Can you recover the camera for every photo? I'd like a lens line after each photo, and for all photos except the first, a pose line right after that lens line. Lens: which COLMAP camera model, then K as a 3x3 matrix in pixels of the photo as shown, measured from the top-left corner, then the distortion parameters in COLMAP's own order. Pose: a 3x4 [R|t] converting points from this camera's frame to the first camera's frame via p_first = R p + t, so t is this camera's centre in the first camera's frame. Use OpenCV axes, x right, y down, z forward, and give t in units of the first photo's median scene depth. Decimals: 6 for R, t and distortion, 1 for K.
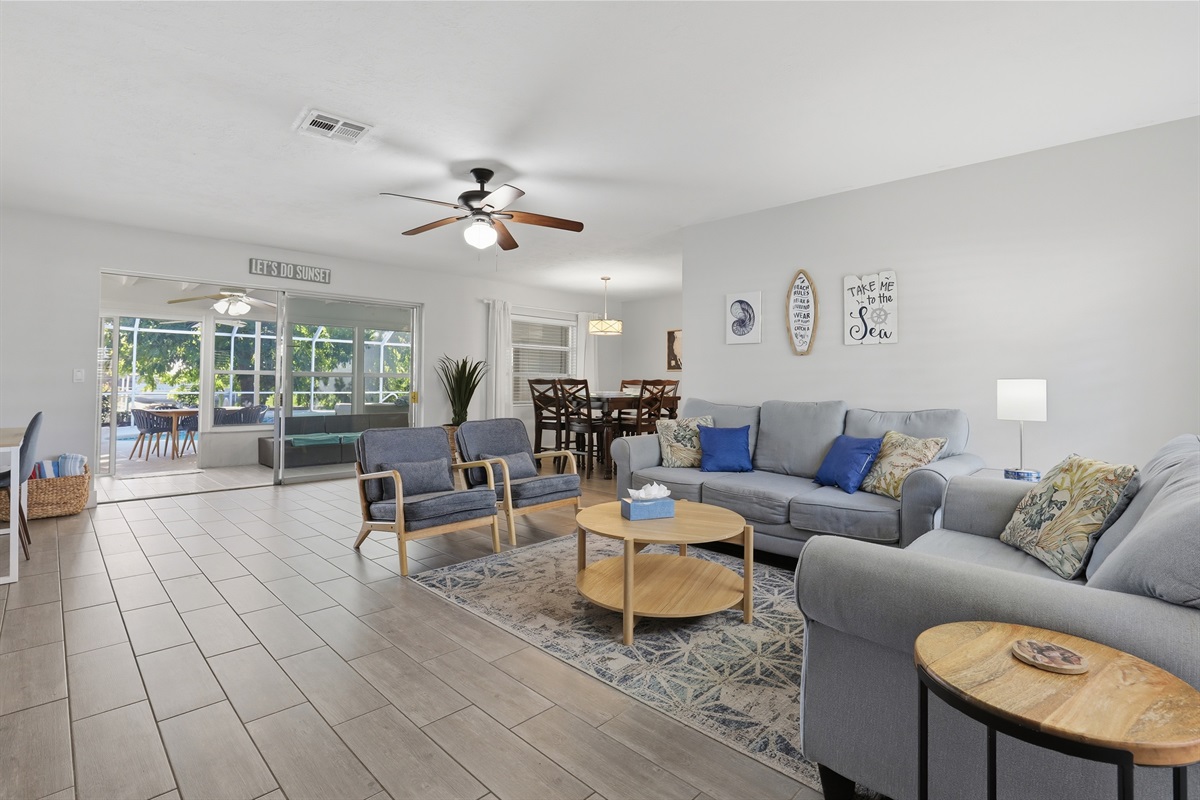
lens RADIAL K [[550.7, 0, 600.0], [0, 550.7, 395.2], [0, 0, 1]] dist [-0.001105, -0.000178]
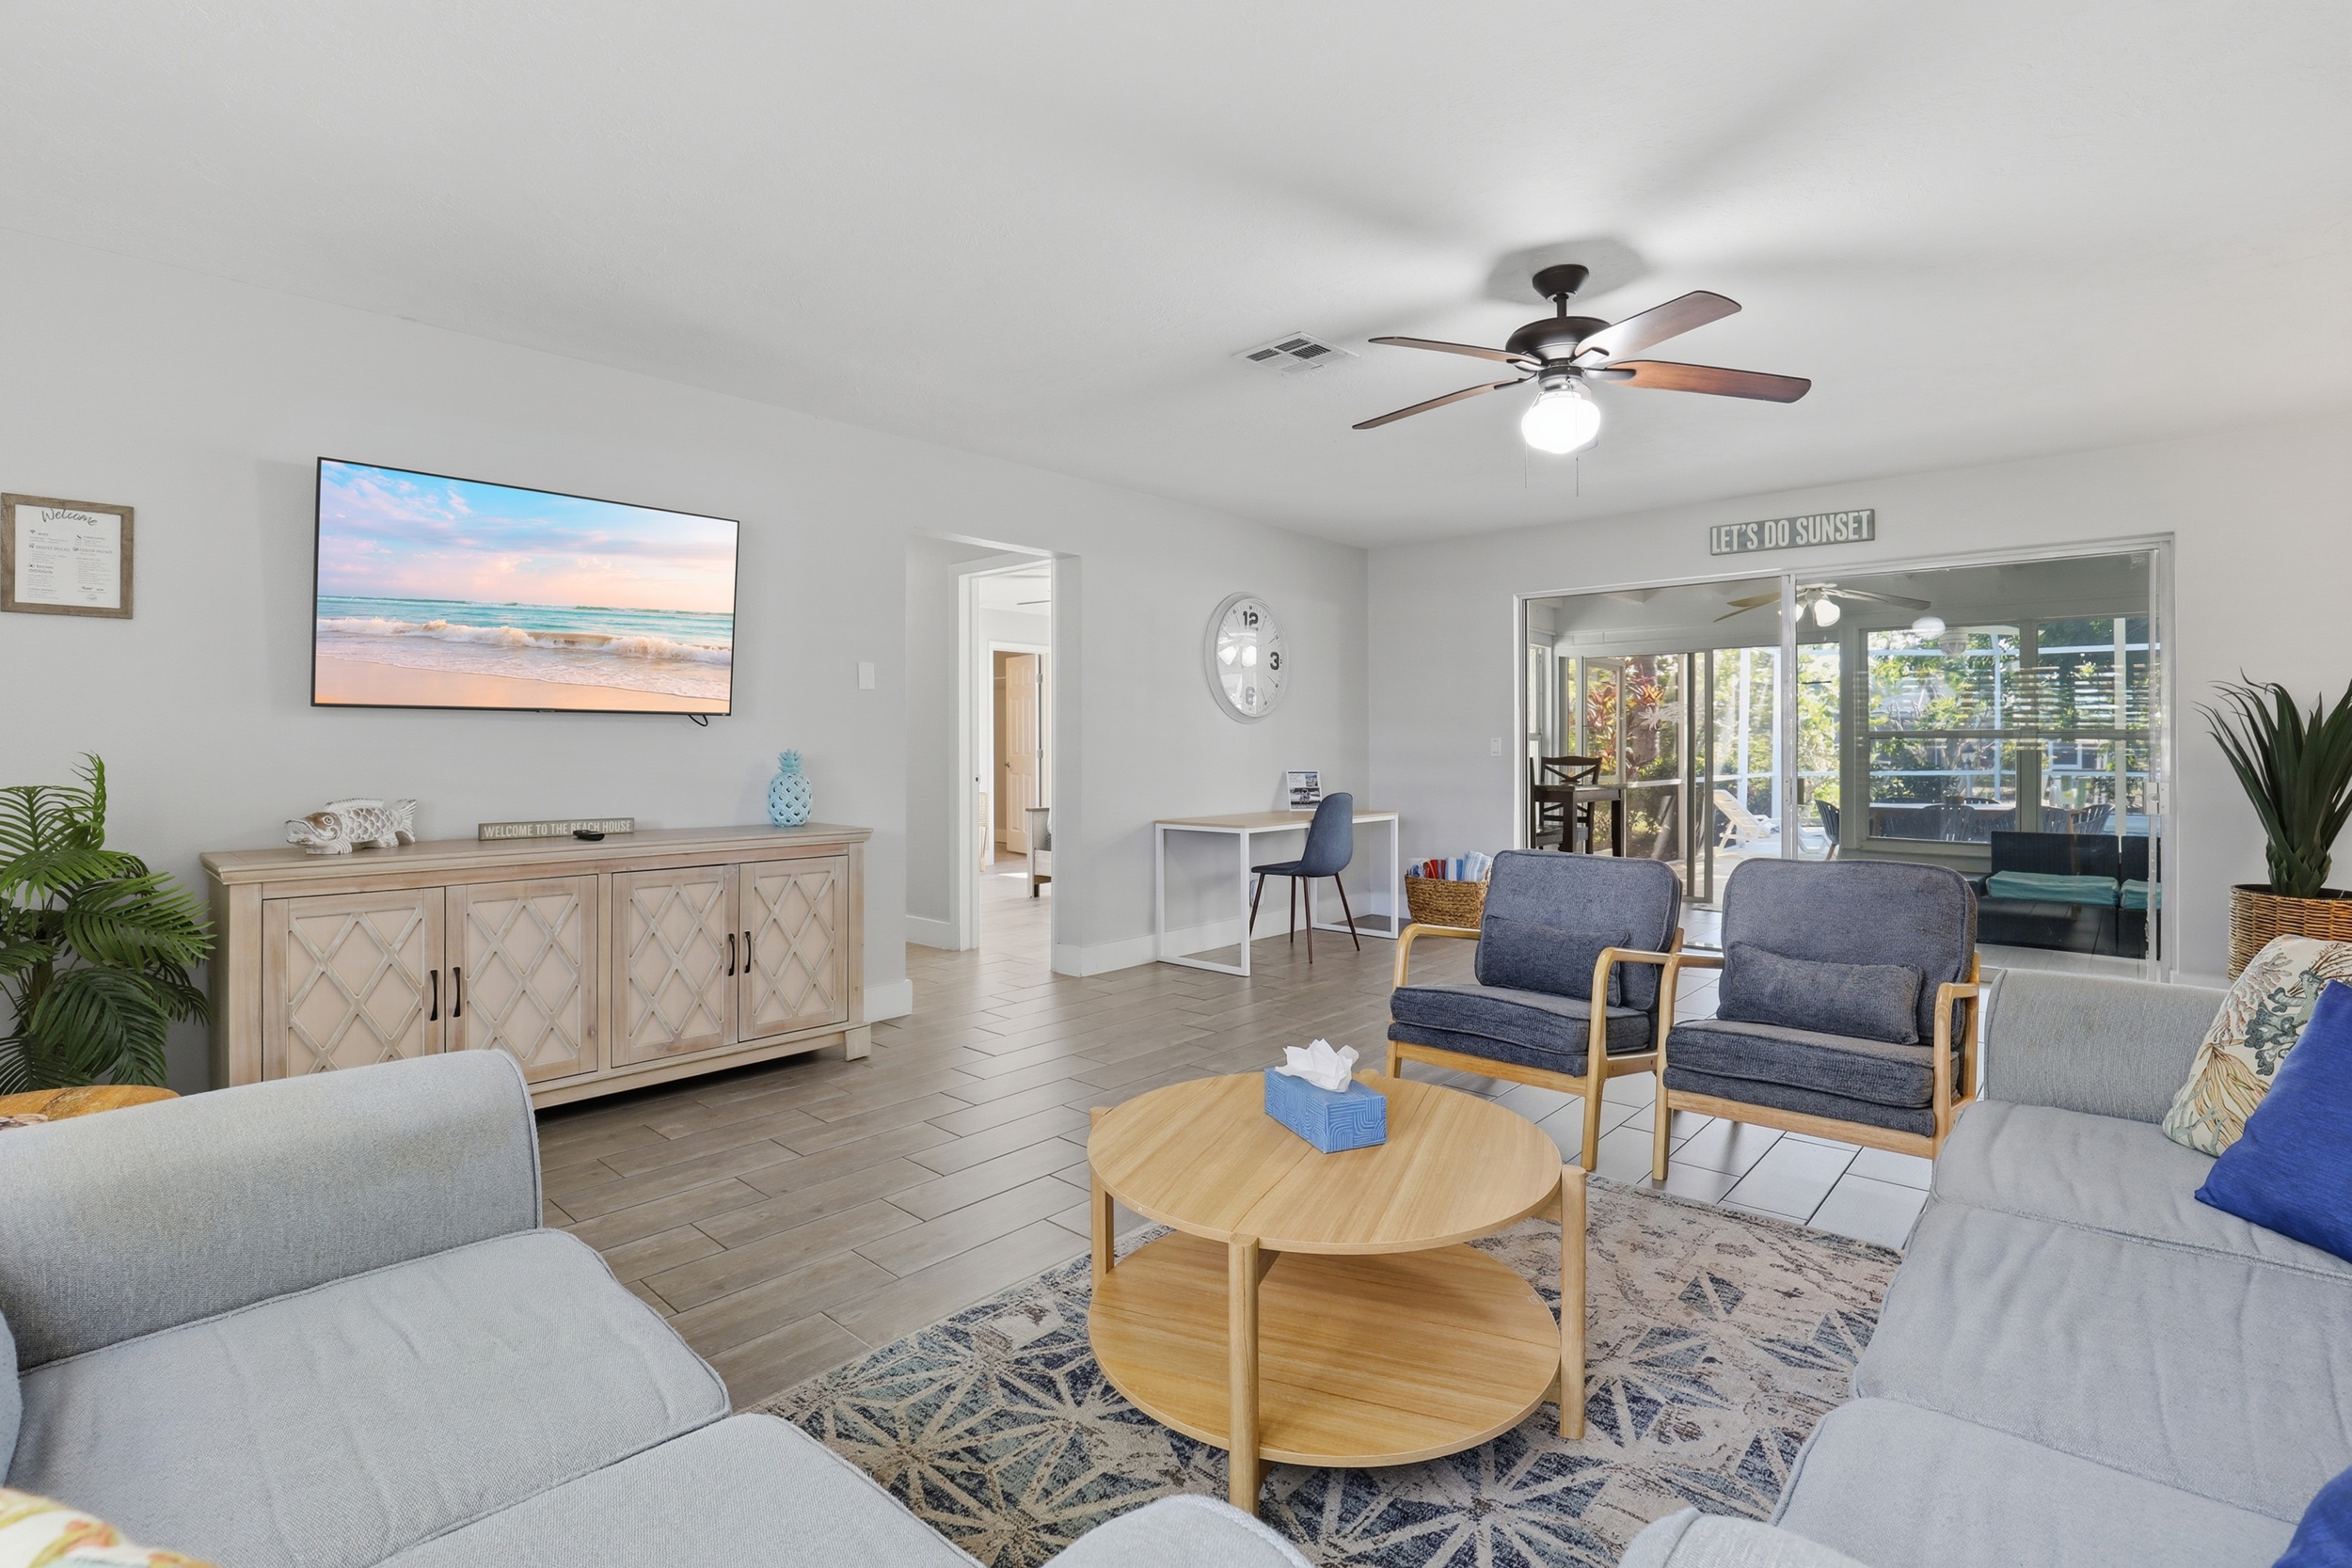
lens RADIAL K [[1091.2, 0, 1176.7], [0, 1091.2, 767.4], [0, 0, 1]] dist [-0.003480, -0.000218]
pose [[0.057940, 0.013022, -0.998235, 0.963880], [-0.028388, 0.999532, 0.011391, -0.028606], [0.997916, 0.027677, 0.058283, 1.020975]]
